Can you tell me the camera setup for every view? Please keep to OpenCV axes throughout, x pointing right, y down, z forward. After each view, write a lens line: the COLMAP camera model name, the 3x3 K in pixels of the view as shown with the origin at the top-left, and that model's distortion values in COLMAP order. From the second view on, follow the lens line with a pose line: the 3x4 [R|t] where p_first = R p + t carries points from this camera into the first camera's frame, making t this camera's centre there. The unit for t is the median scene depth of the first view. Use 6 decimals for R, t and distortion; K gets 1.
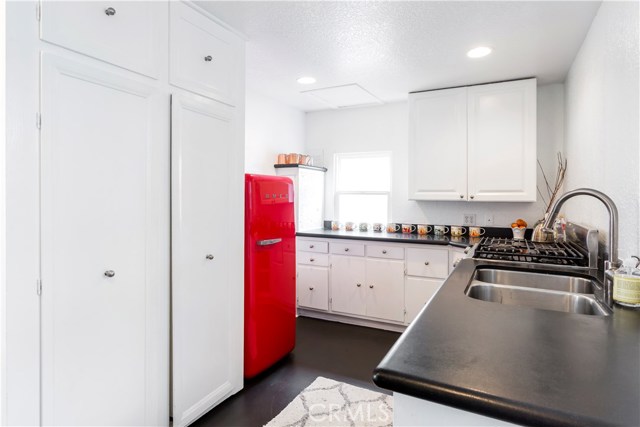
lens RADIAL K [[359.6, 0, 320.1], [0, 359.6, 201.7], [0, 0, 1]] dist [-0.003484, -0.000153]
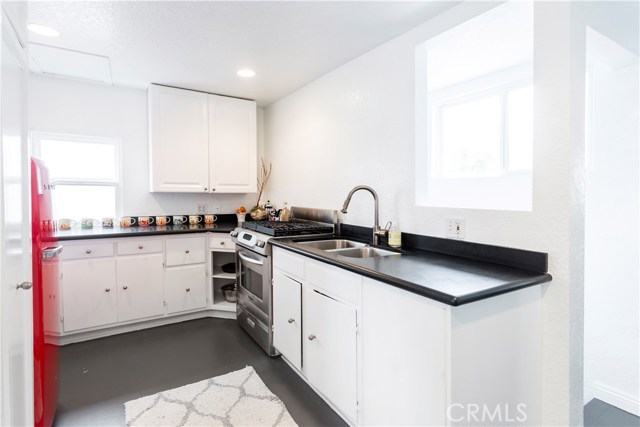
lens RADIAL K [[322.1, 0, 320.9], [0, 322.1, 194.1], [0, 0, 1]] dist [0.001527, 0.000419]
pose [[0.512846, -0.007376, 0.858449, -0.280625], [0.002474, 0.999972, 0.007114, -0.003883], [-0.858477, -0.001525, 0.512850, 0.150183]]
